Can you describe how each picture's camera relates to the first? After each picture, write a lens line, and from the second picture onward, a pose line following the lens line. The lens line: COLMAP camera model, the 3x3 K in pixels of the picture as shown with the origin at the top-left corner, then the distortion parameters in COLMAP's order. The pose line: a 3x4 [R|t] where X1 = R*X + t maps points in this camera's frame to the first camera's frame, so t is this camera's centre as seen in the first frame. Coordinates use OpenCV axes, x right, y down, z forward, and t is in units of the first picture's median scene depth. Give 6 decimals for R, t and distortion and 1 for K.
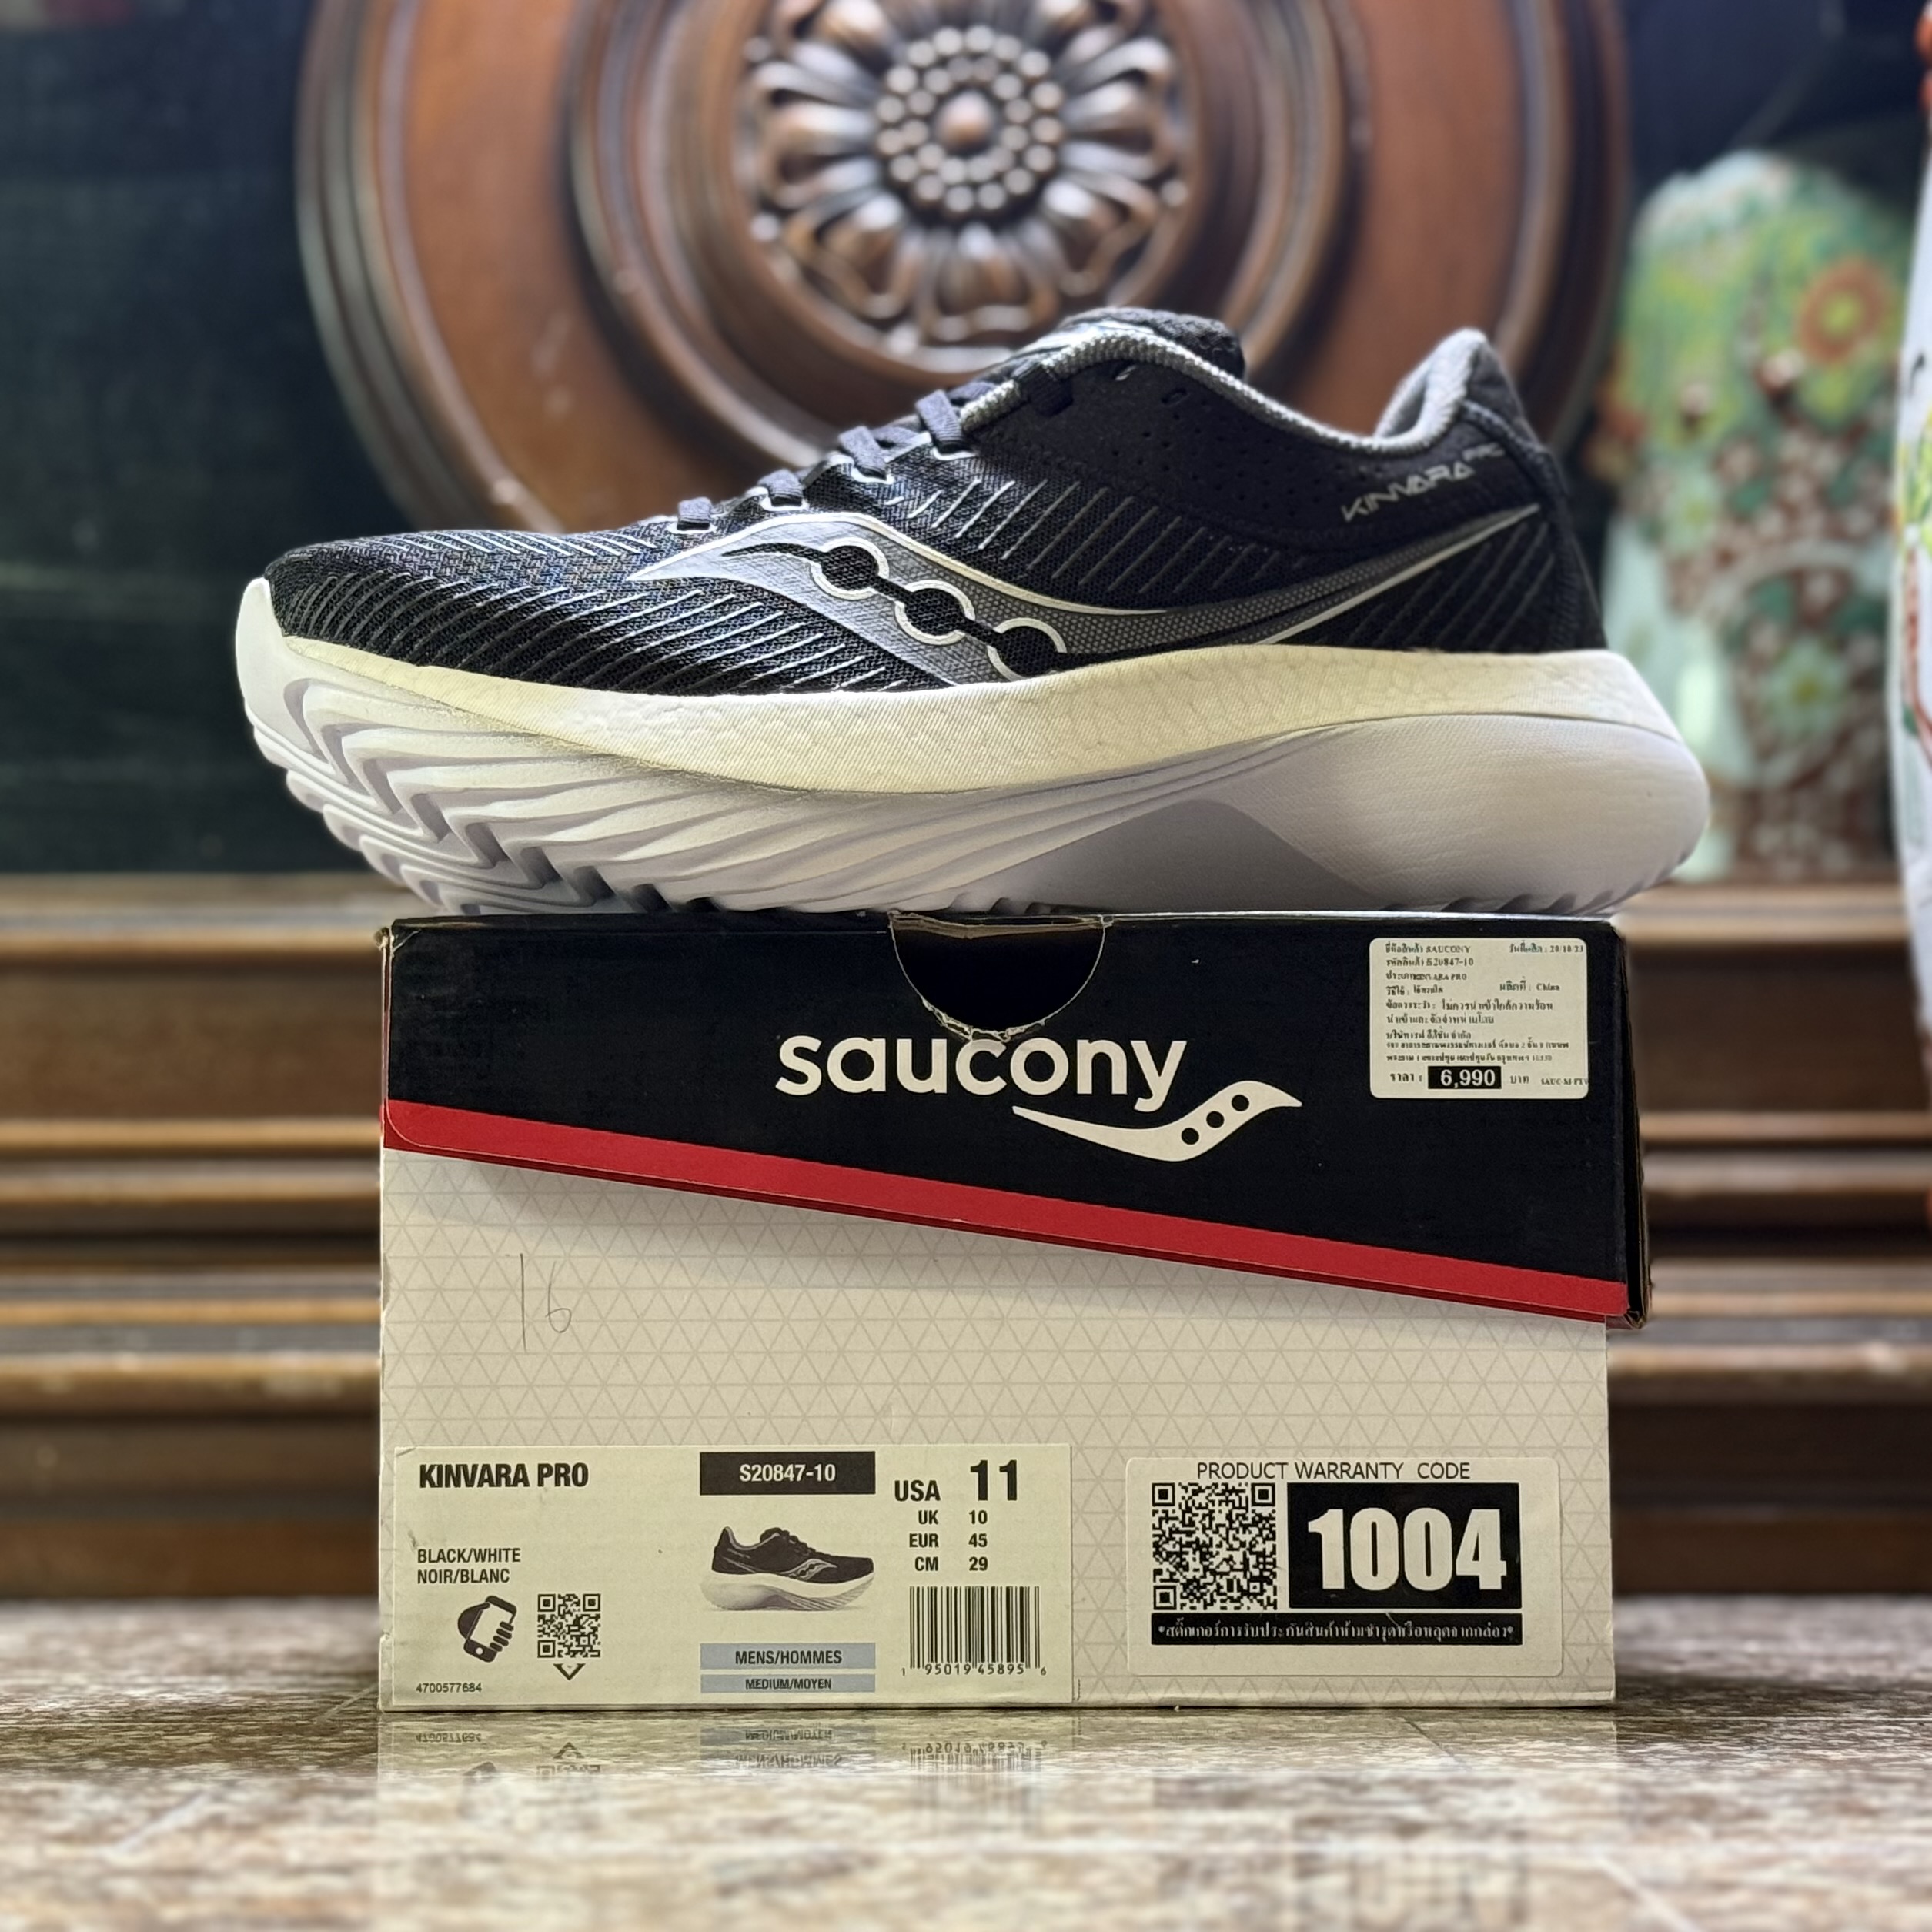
lens RADIAL K [[4906.2, 0, 878.8], [0, 4906.2, 968.0], [0, 0, 1]] dist [0.113533, 0.044884]
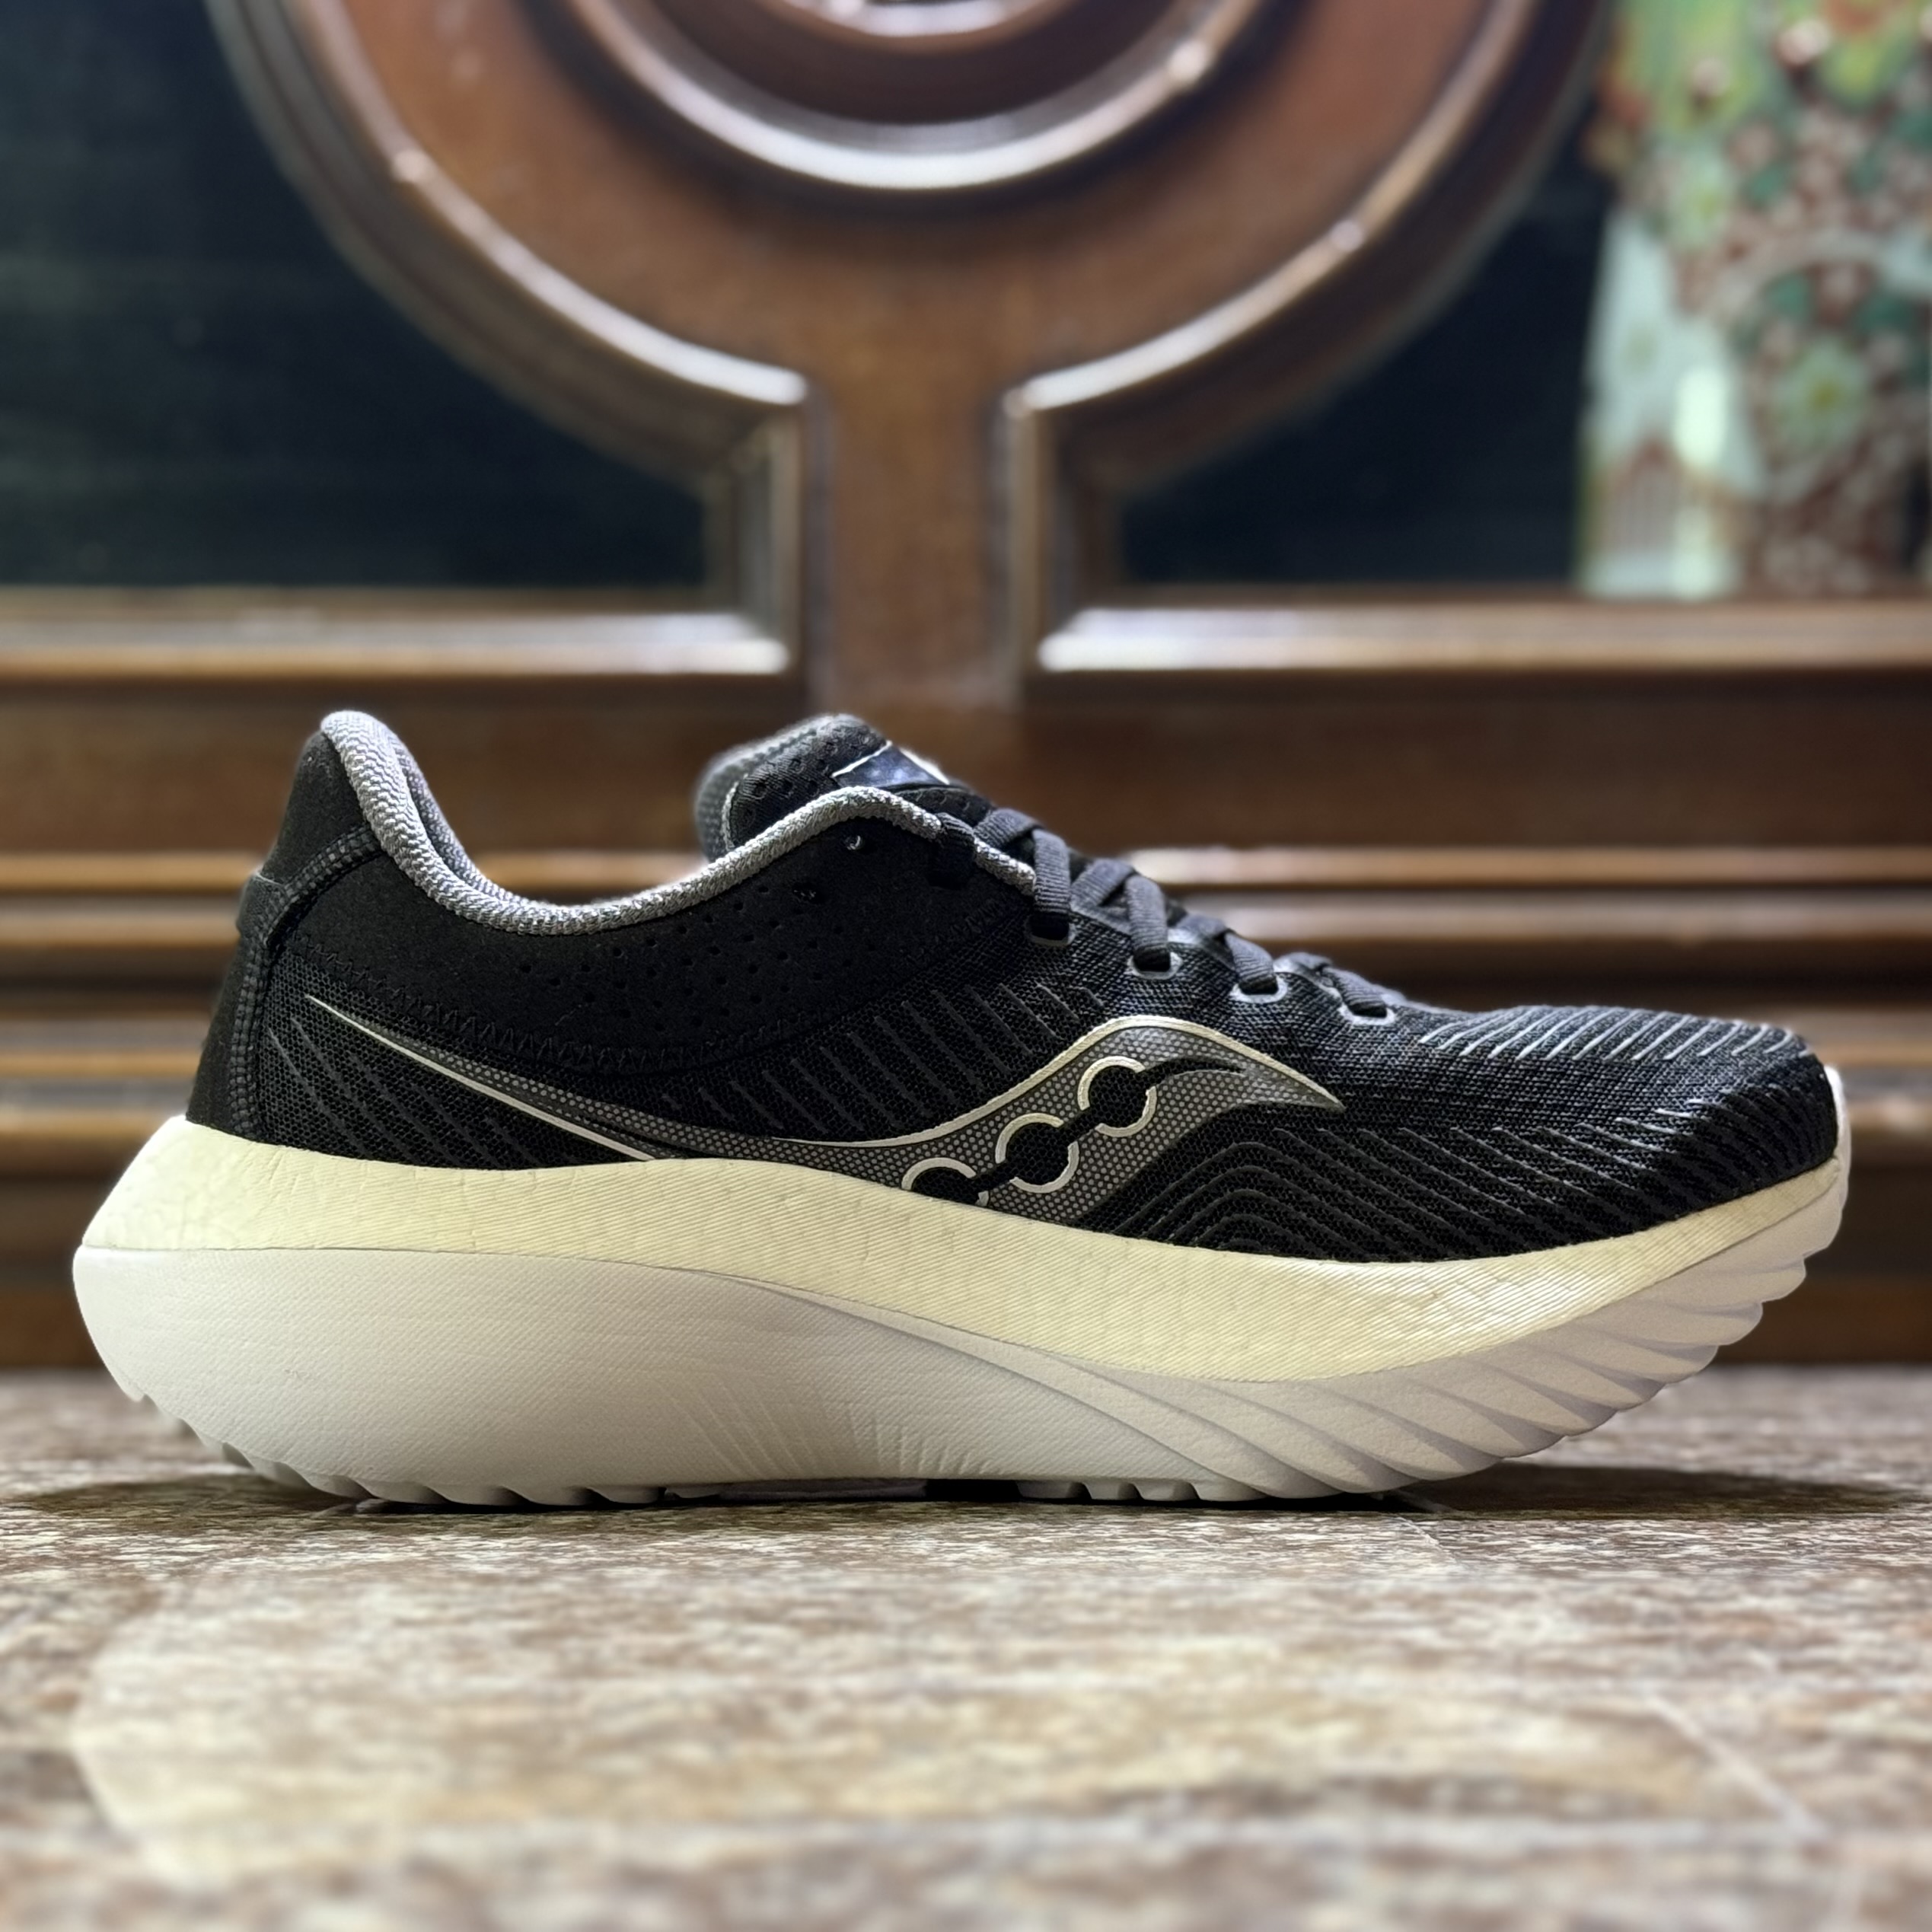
lens RADIAL K [[5092.9, 0, 845.1], [0, 5092.9, 1162.1], [0, 0, 1]] dist [0.138703, -0.356229]
pose [[0.999992, 0.000848, 0.003965, 0.002984], [-0.001194, 0.996116, 0.088038, 0.008719], [-0.003875, -0.088042, 0.996109, 0.101300]]
